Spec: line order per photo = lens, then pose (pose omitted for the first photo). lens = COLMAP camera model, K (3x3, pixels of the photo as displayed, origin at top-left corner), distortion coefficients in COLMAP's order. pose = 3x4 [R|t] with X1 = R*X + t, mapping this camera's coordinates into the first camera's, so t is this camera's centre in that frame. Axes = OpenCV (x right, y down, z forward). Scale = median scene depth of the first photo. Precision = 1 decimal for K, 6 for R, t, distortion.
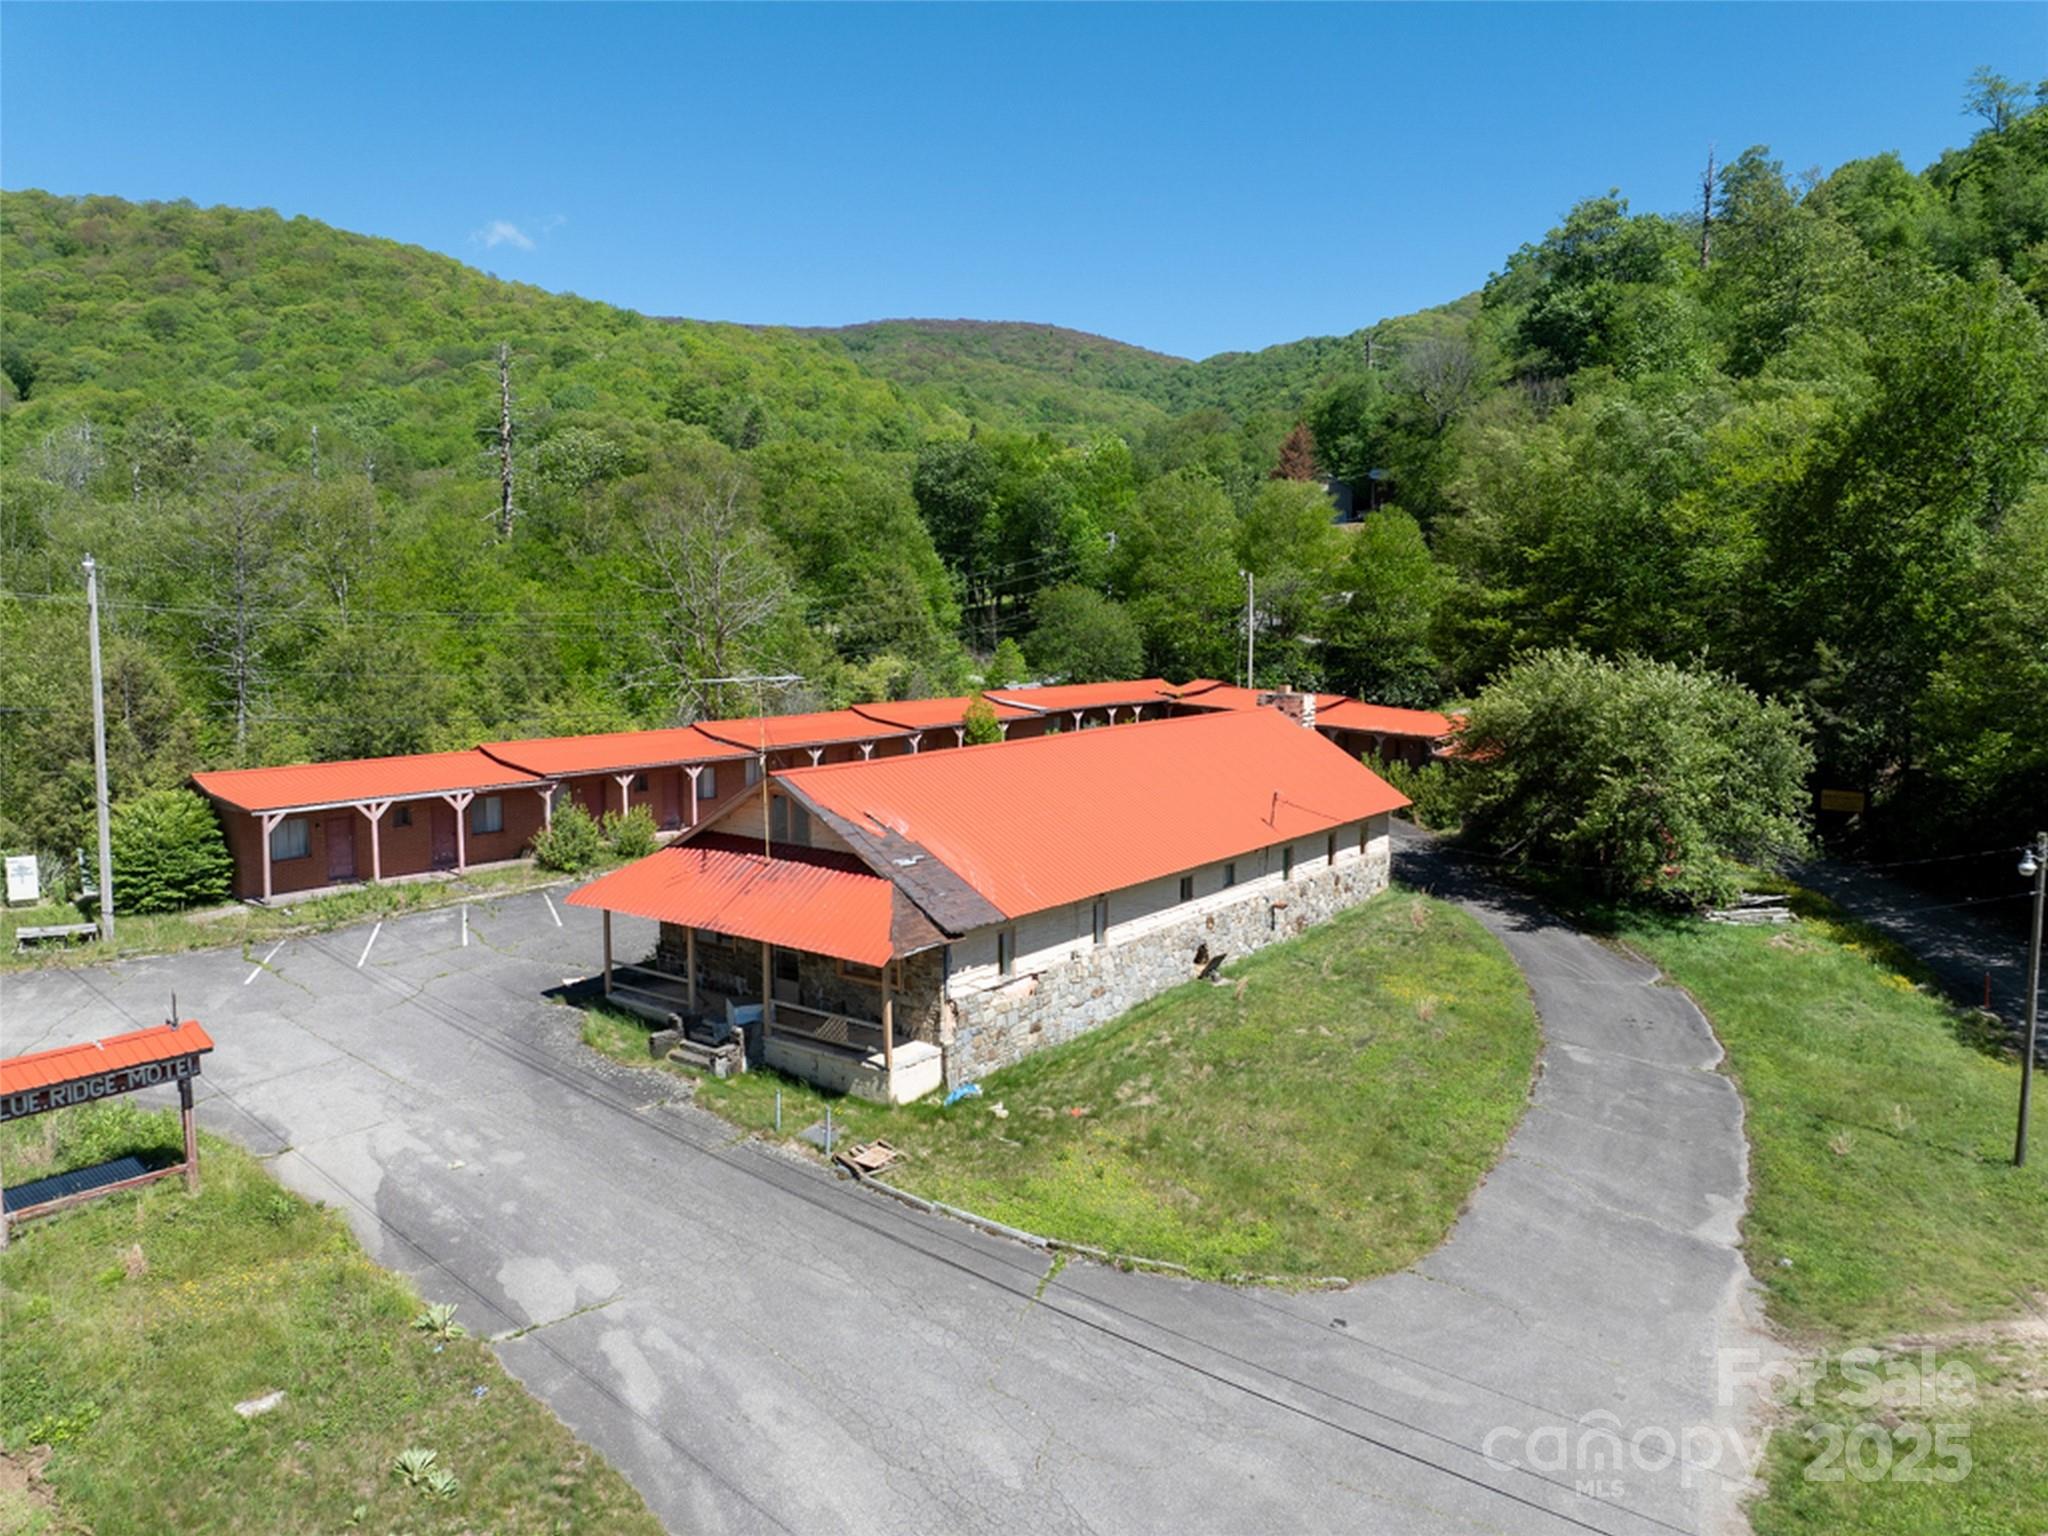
lens RADIAL K [[1437.7, 0, 1024.0], [0, 1437.7, 768.0], [0, 0, 1]] dist [-0.045828, 0.007796]
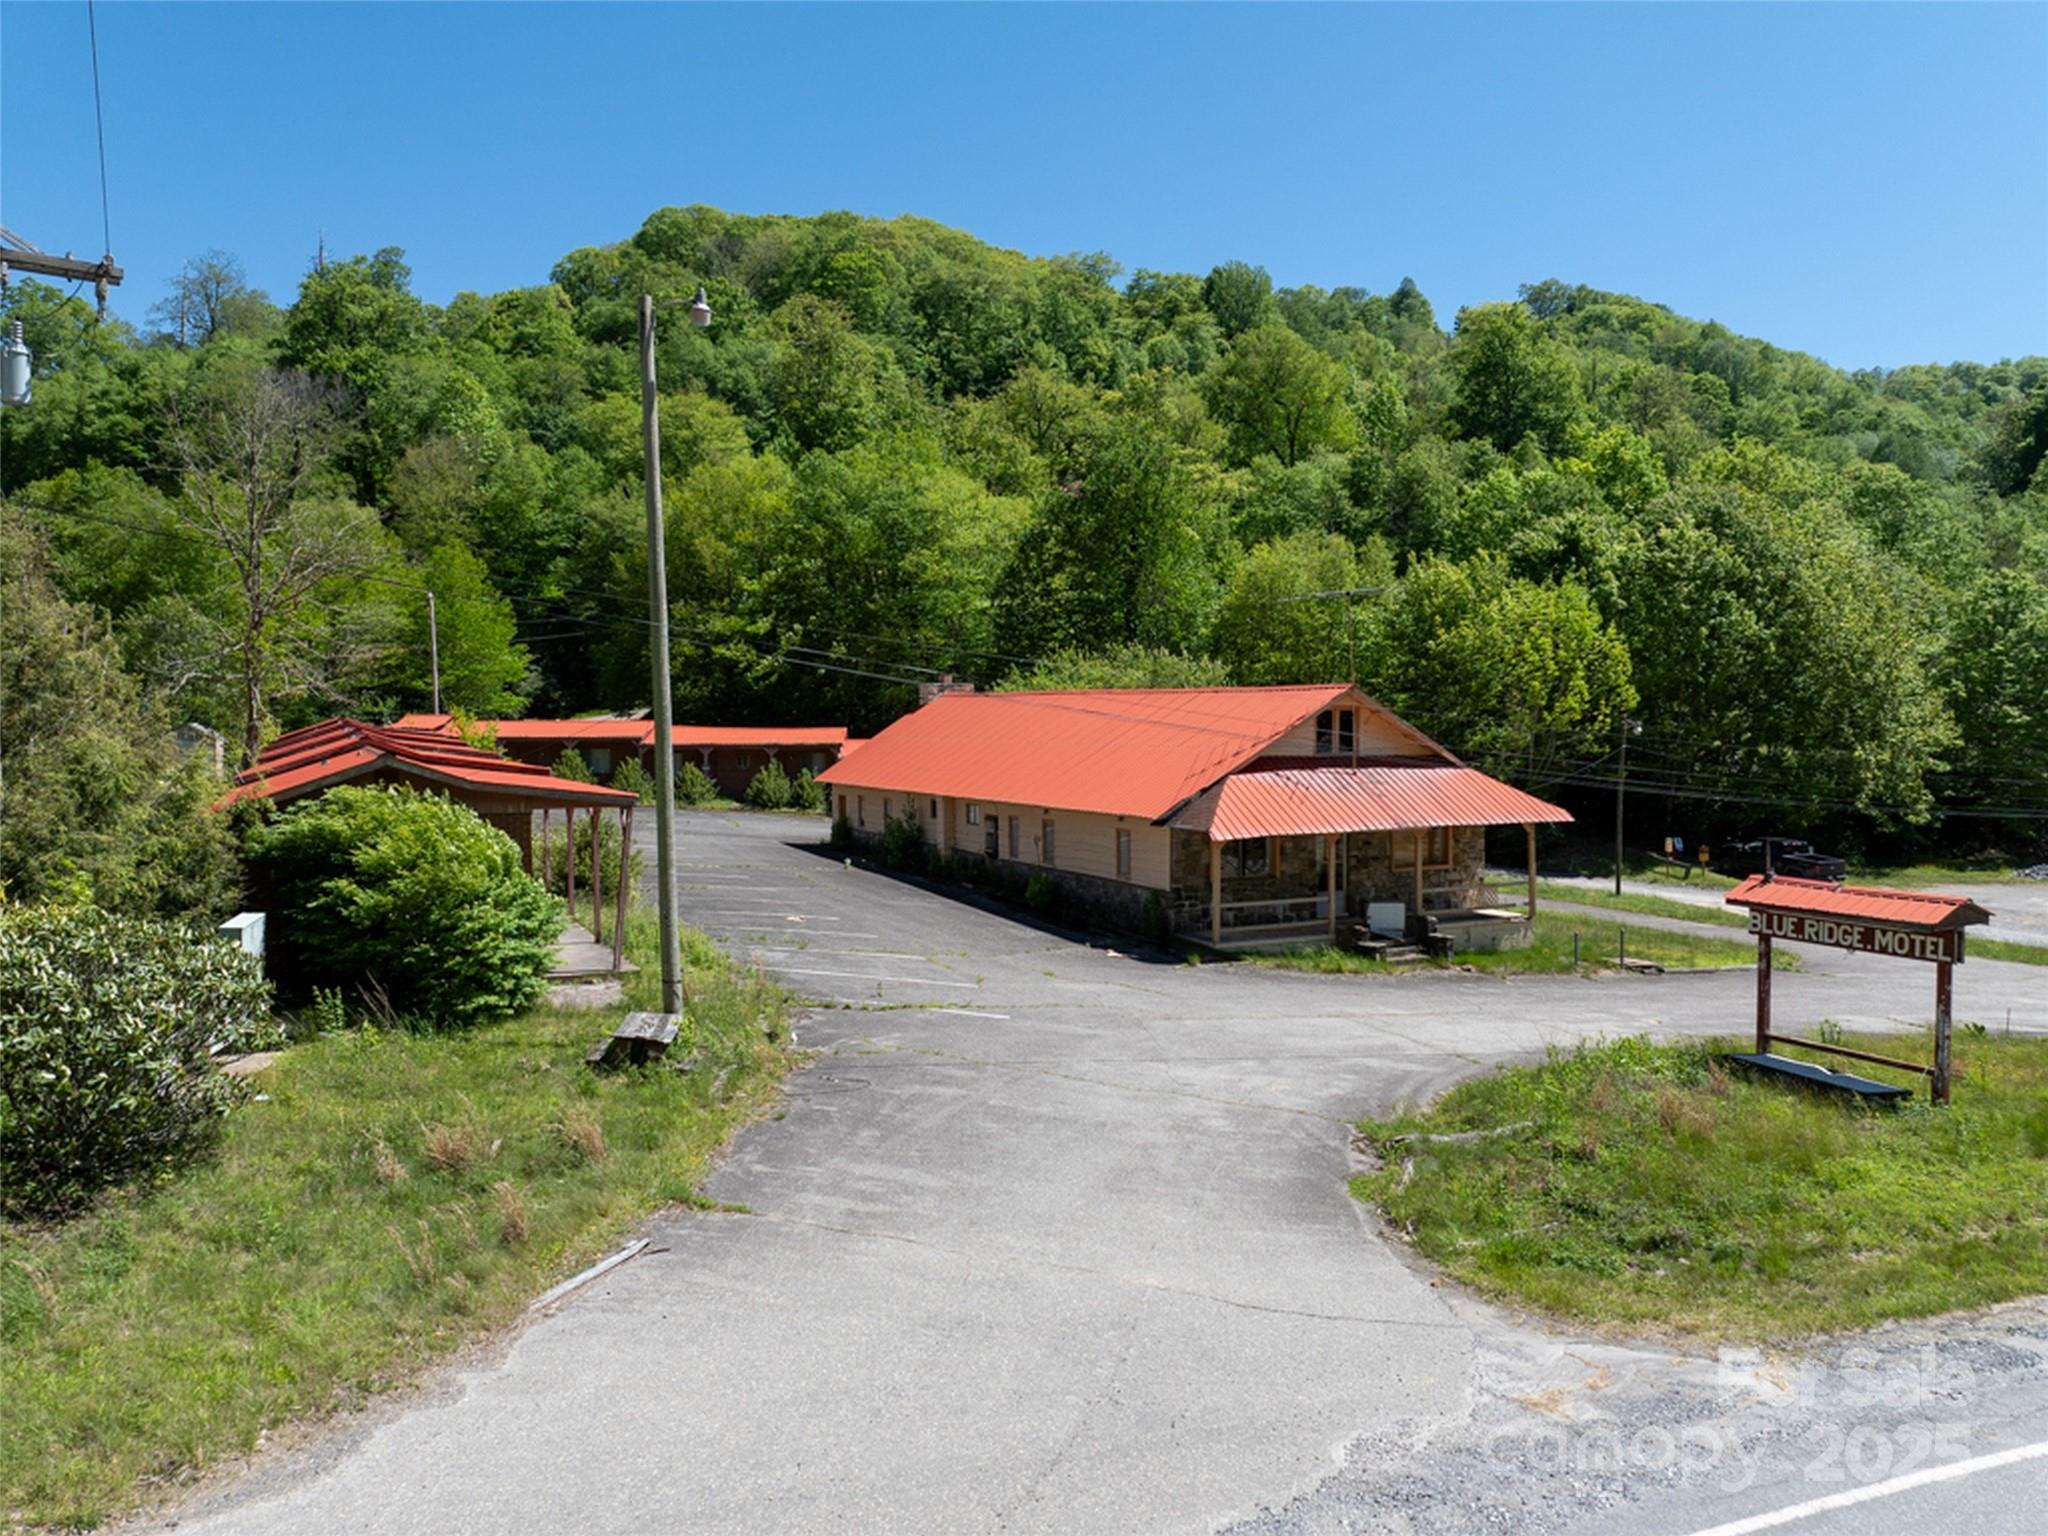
lens RADIAL K [[1437.7, 0, 1024.0], [0, 1437.7, 768.0], [0, 0, 1]] dist [-0.045828, 0.007796]
pose [[0.442389, -0.029143, 0.896349, -1.207831], [0.096613, 0.995204, -0.015325, 0.056929], [-0.891604, 0.093378, 0.443083, 0.746896]]
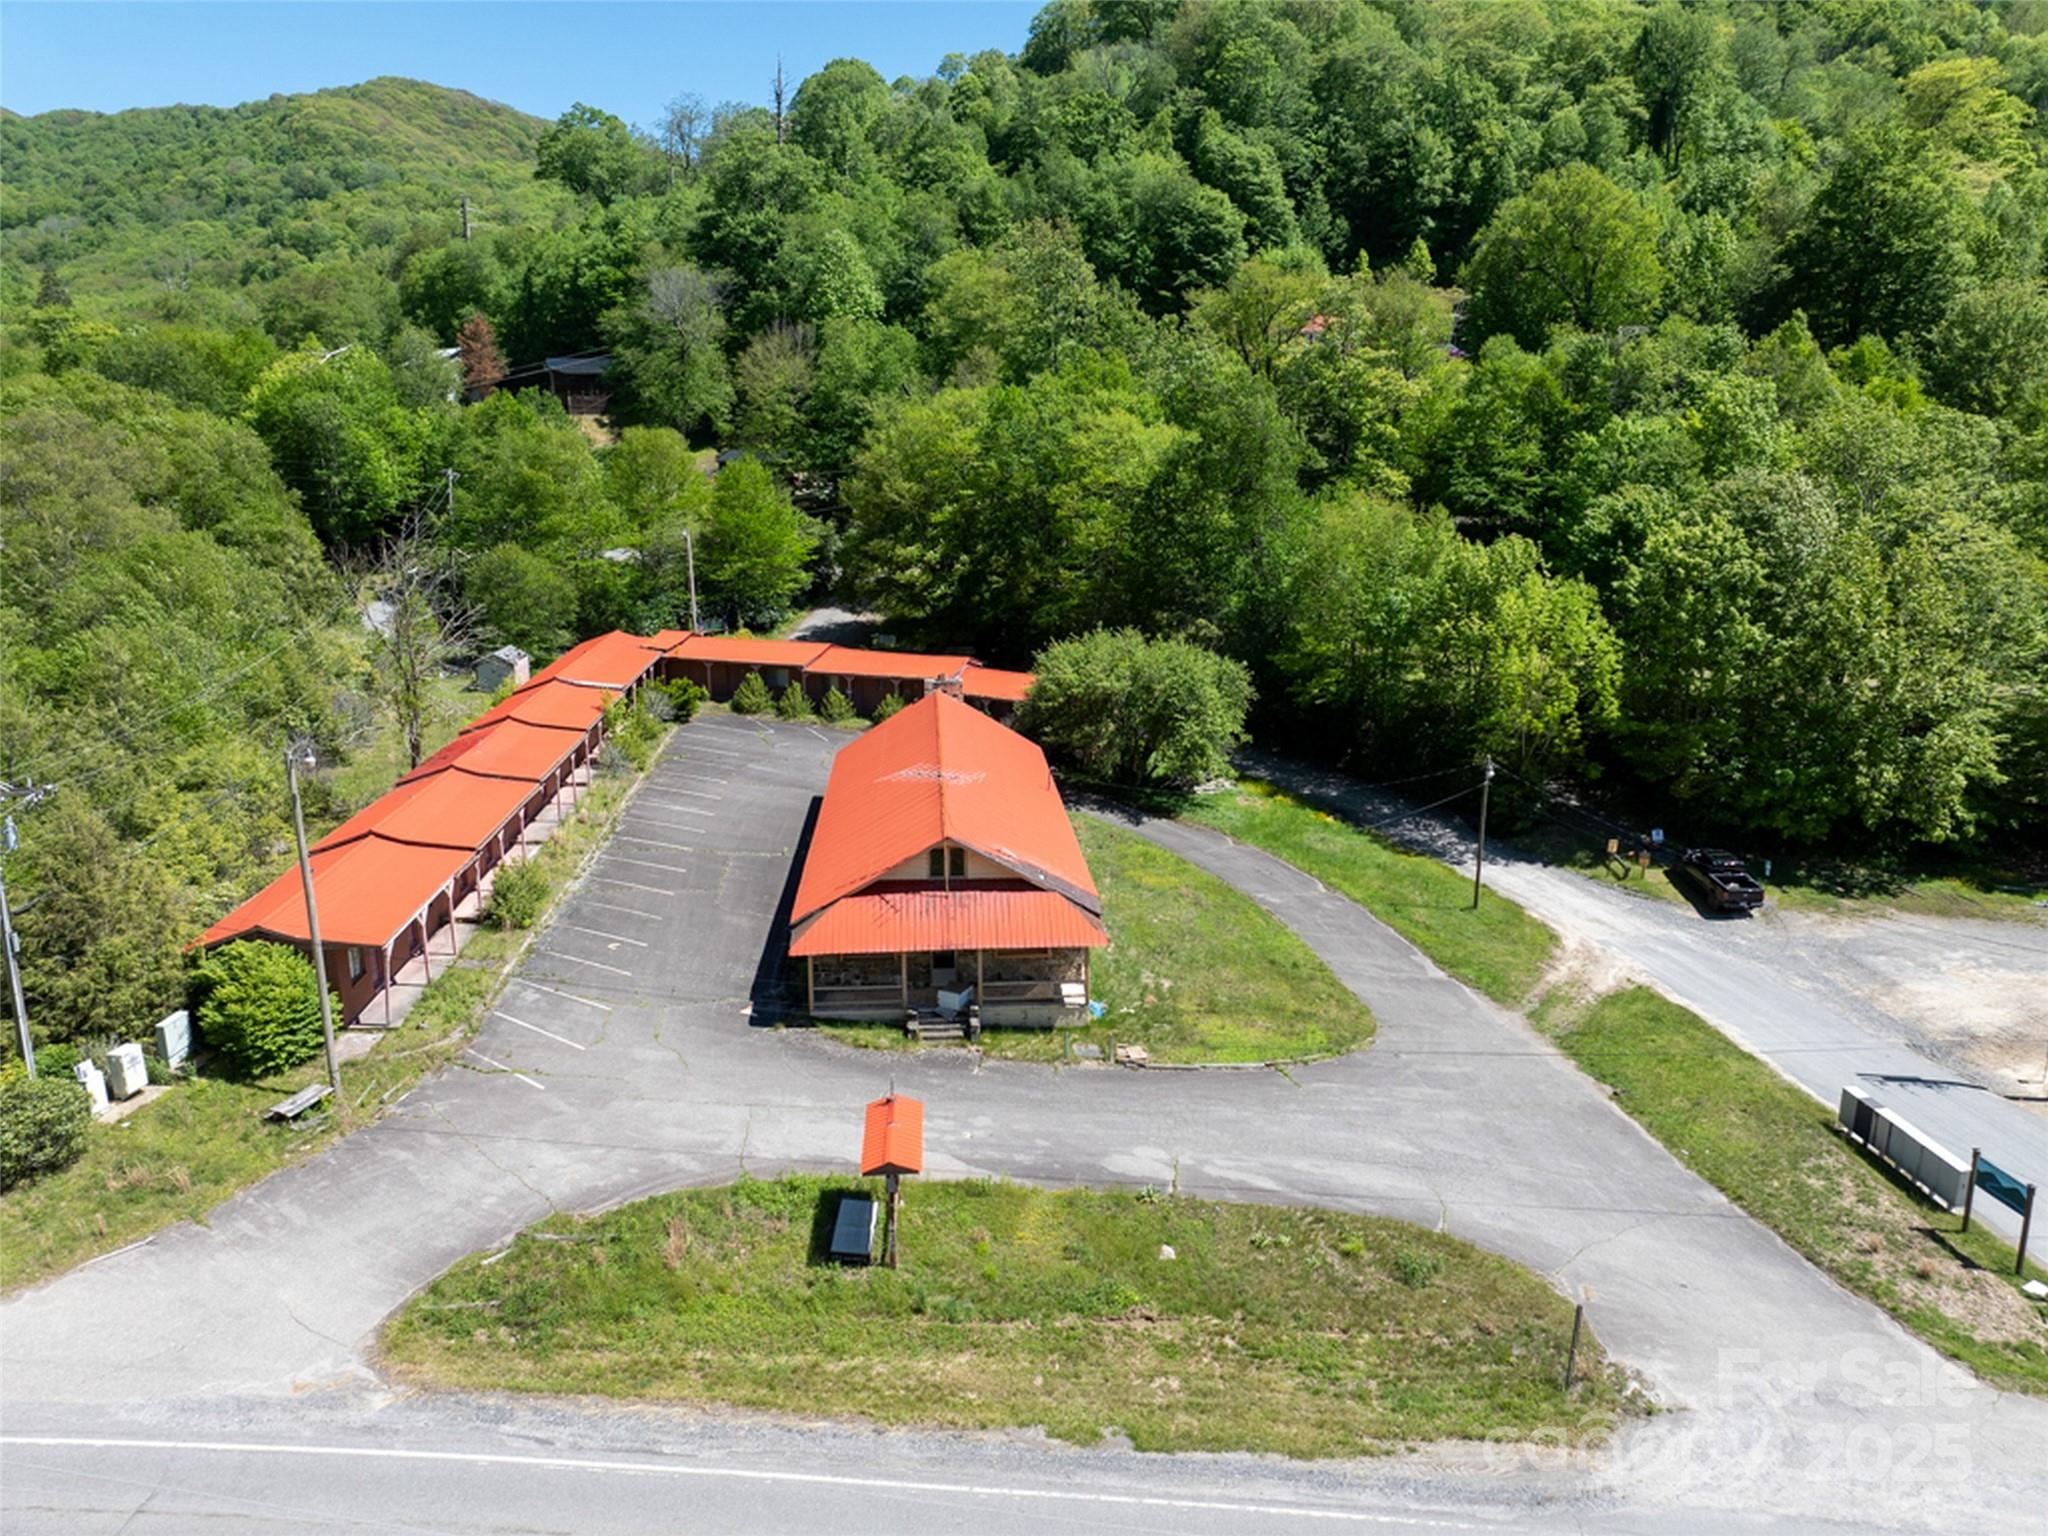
lens RADIAL K [[1437.7, 0, 1024.0], [0, 1437.7, 768.0], [0, 0, 1]] dist [-0.045828, 0.007796]
pose [[0.750502, -0.161447, 0.640844, -1.038173], [0.072017, 0.983906, 0.163534, -0.296086], [-0.656932, -0.076581, 0.750050, -0.149661]]
